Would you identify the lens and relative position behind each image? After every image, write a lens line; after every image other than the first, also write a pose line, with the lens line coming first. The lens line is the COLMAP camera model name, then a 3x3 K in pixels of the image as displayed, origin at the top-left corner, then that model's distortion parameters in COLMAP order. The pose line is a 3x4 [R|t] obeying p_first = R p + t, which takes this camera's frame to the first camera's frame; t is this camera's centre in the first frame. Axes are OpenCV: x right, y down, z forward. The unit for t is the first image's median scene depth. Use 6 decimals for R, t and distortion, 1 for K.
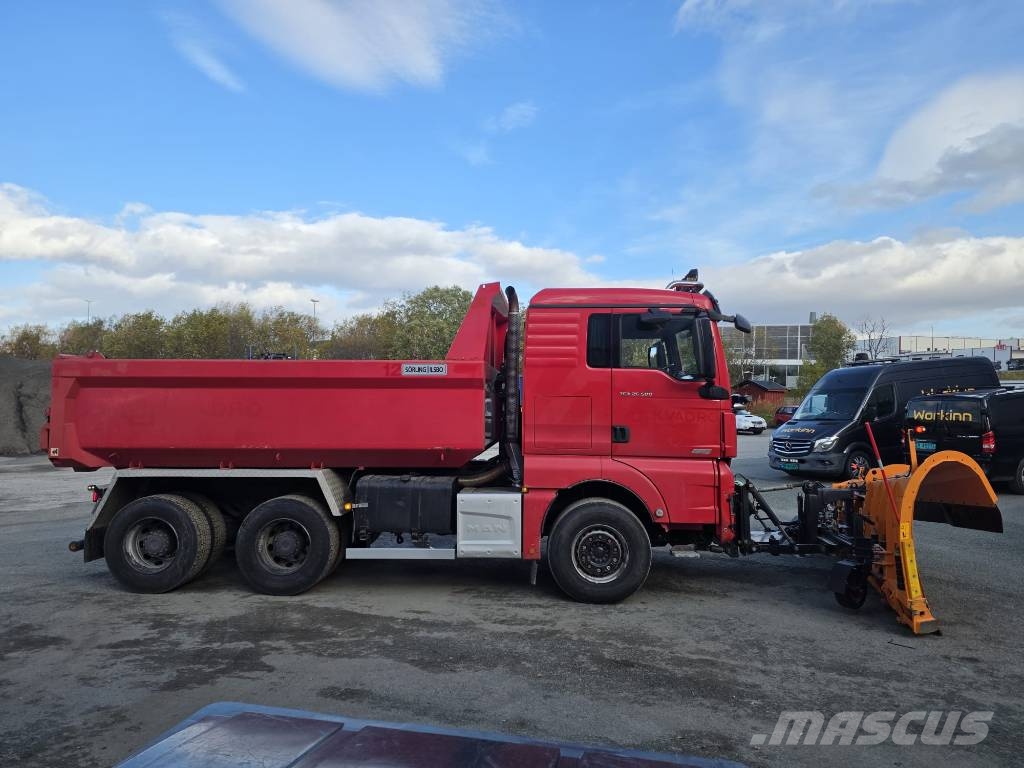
lens RADIAL K [[659.2, 0, 512.0], [0, 659.2, 384.0], [0, 0, 1]] dist [0.103994, -0.081452]
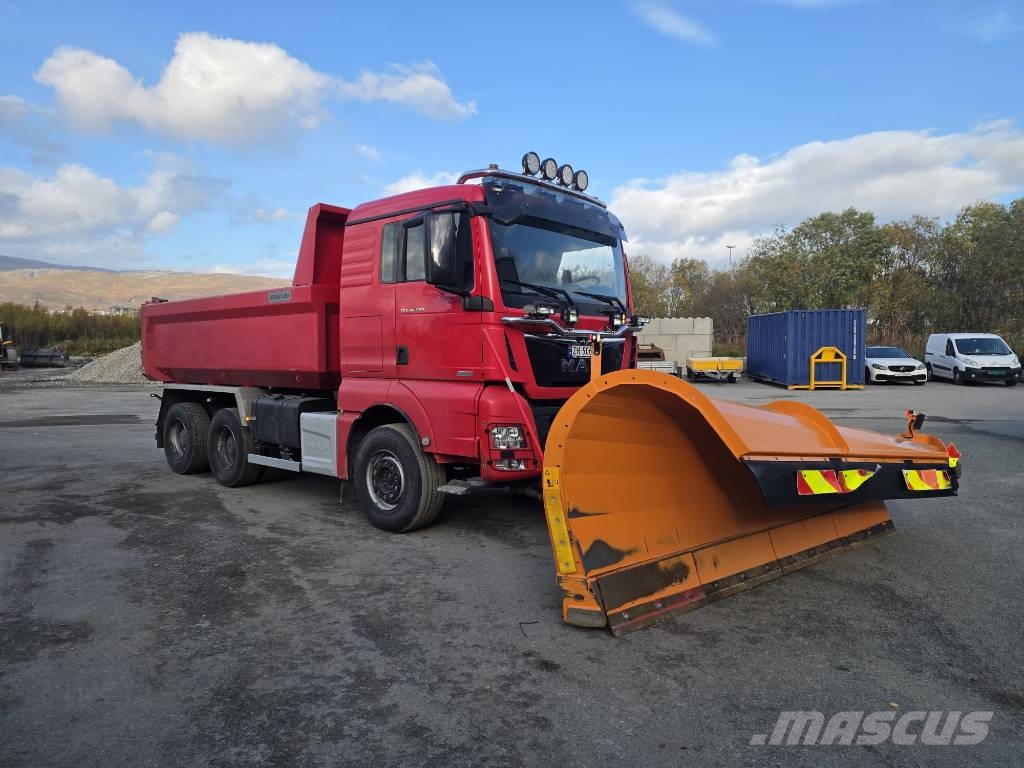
lens RADIAL K [[659.2, 0, 512.0], [0, 659.2, 384.0], [0, 0, 1]] dist [0.103994, -0.081452]
pose [[0.778626, 0.015959, -0.627285, 0.853439], [0.031025, 0.997475, 0.063888, 0.061857], [0.626721, -0.069207, 0.776165, 0.380414]]
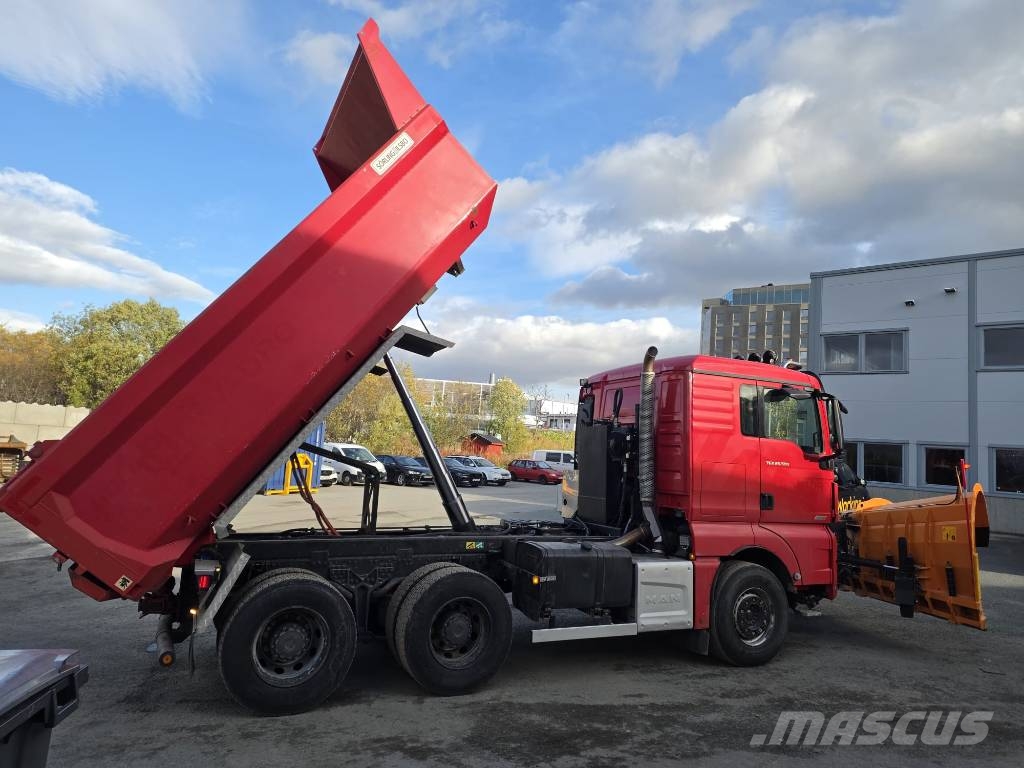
lens RADIAL K [[655.7, 0, 503.0], [0, 655.7, 400.4], [0, 0, 1]] dist [0.102208, -0.079236]
pose [[0.895394, 0.072828, 0.439278, -0.682373], [-0.052181, 0.996898, -0.058913, 0.001100], [-0.442206, 0.029828, 0.896417, 0.233562]]
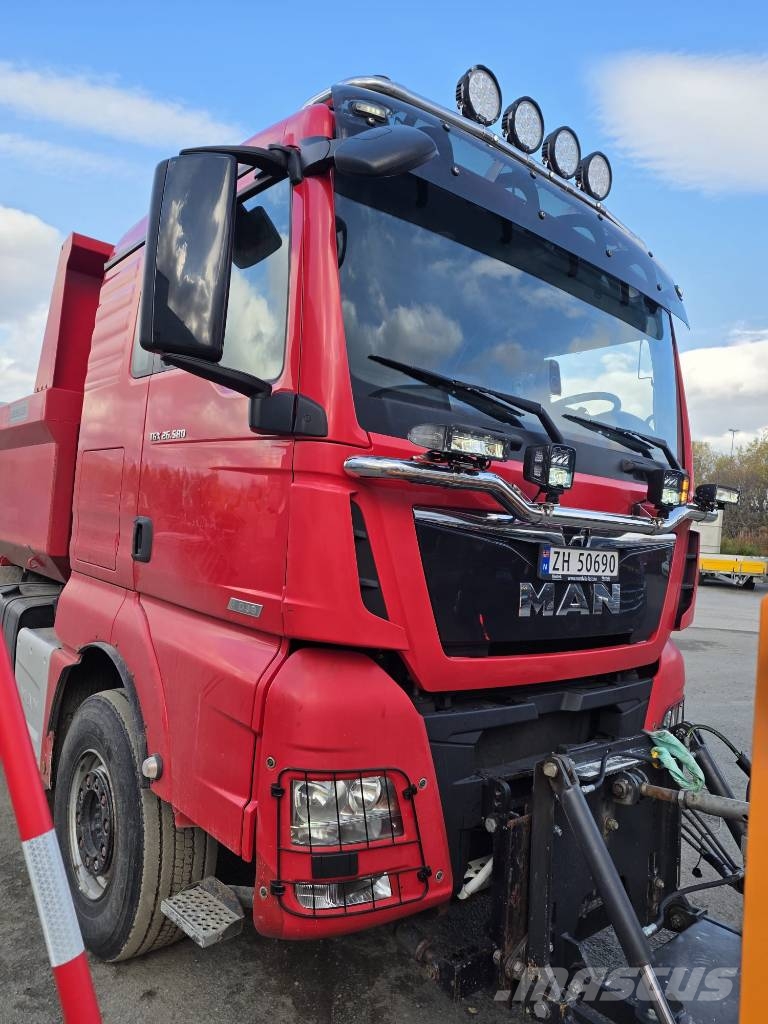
lens RADIAL K [[648.3, 0, 383.2], [0, 648.3, 495.7], [0, 0, 1]] dist [0.039236, -0.004507]
pose [[0.671833, 0.008480, -0.740654, 0.542410], [-0.040674, 0.998848, -0.025458, 0.054261], [0.739585, 0.047229, 0.671404, 0.842455]]
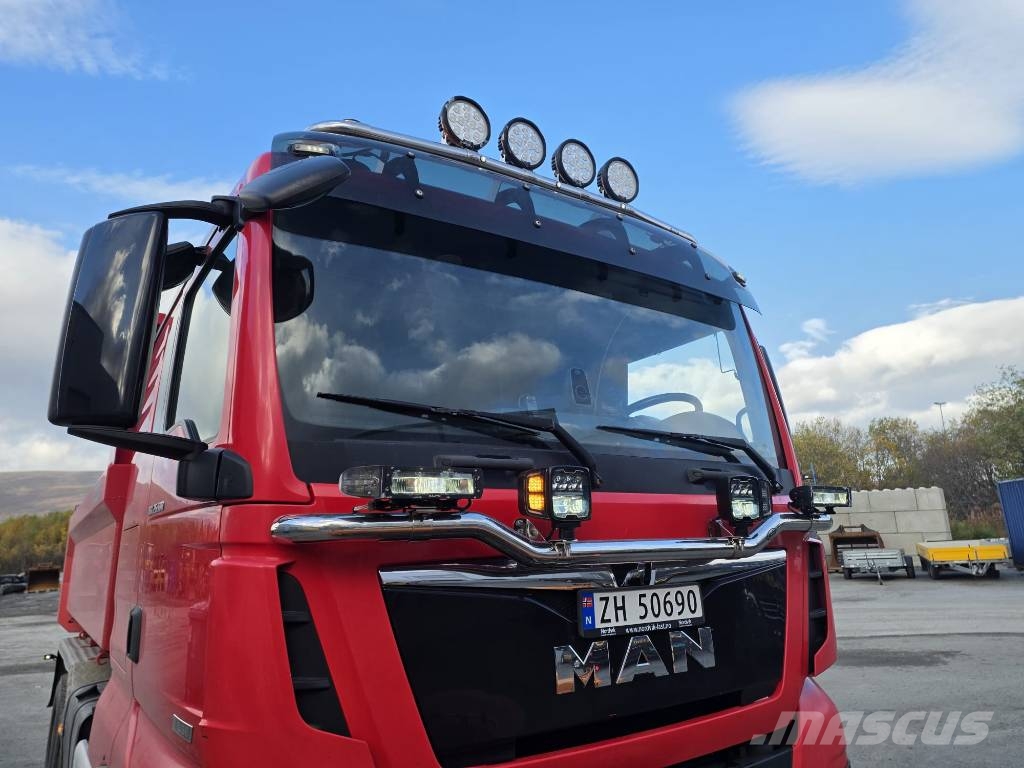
lens RADIAL K [[648.3, 0, 537.8], [0, 648.3, 365.1], [0, 0, 1]] dist [0.039236, -0.004507]
pose [[0.606253, -0.243118, -0.757199, 0.566371], [0.072738, 0.965087, -0.251628, 0.043506], [0.791938, 0.097473, 0.602771, 0.946991]]
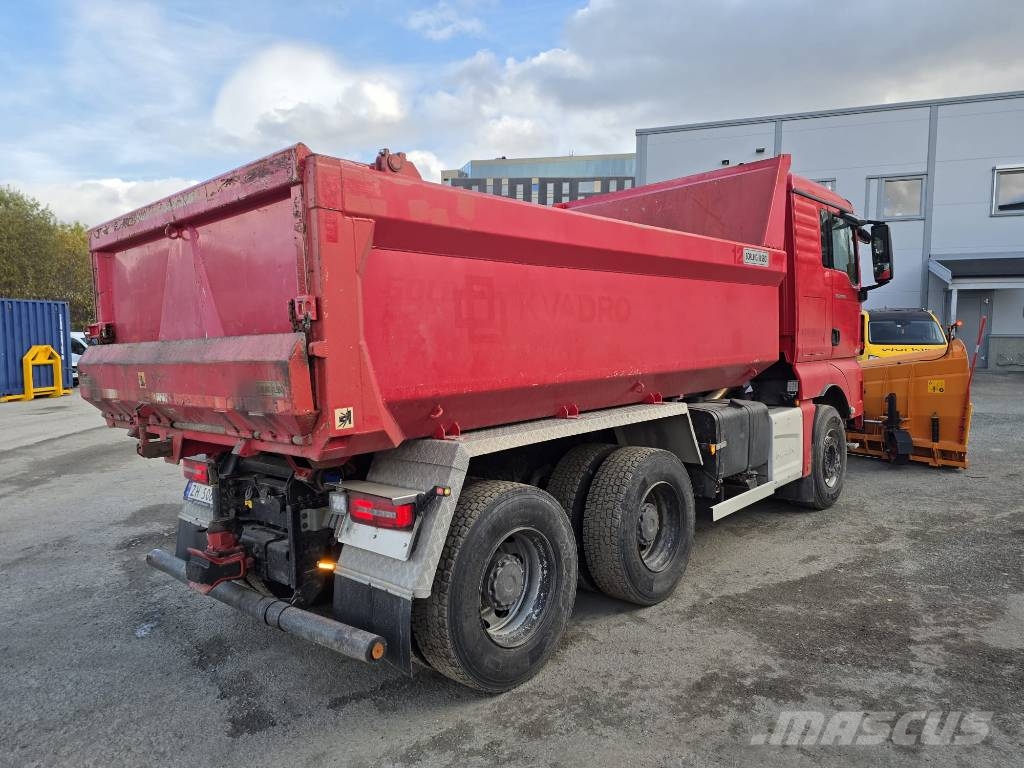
lens RADIAL K [[659.2, 0, 512.0], [0, 659.2, 384.0], [0, 0, 1]] dist [0.103994, -0.081452]
pose [[0.657968, -0.072210, 0.749576, -0.903149], [0.004753, 0.995770, 0.091755, 0.050553], [-0.753031, -0.056809, 0.655528, 0.701952]]
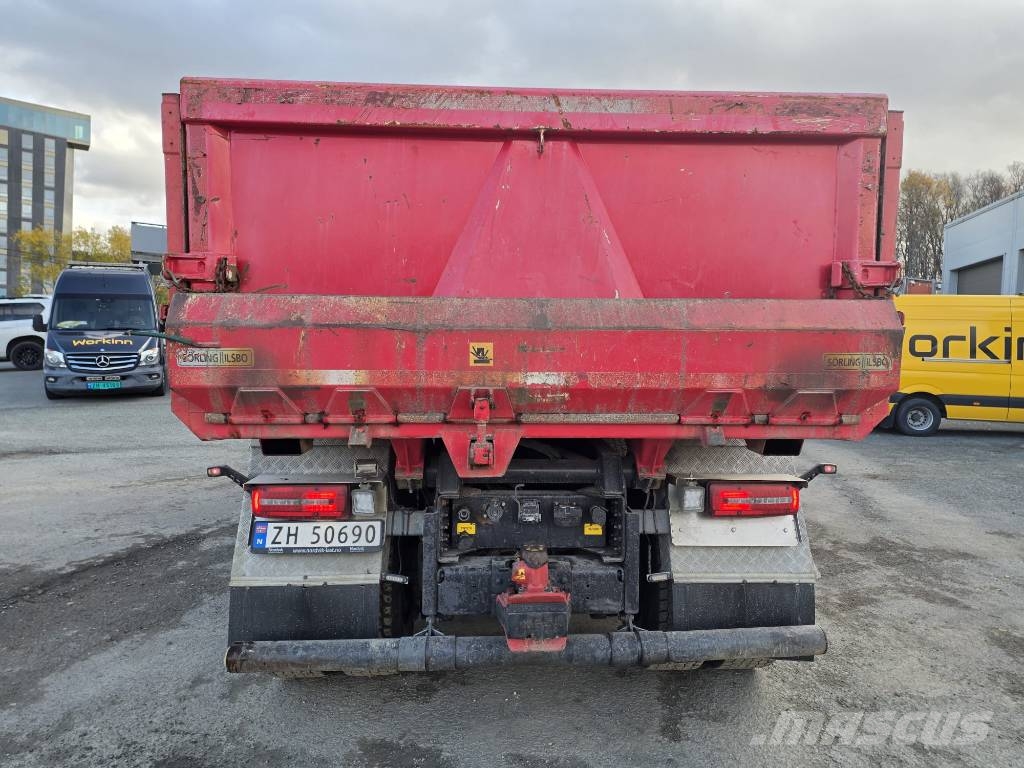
lens RADIAL K [[659.2, 0, 512.0], [0, 659.2, 384.0], [0, 0, 1]] dist [0.103994, -0.081452]
pose [[-0.057206, -0.072592, 0.995720, -1.029856], [-0.050928, 0.996267, 0.069706, 0.082236], [-0.997063, -0.046722, -0.060689, 1.219672]]
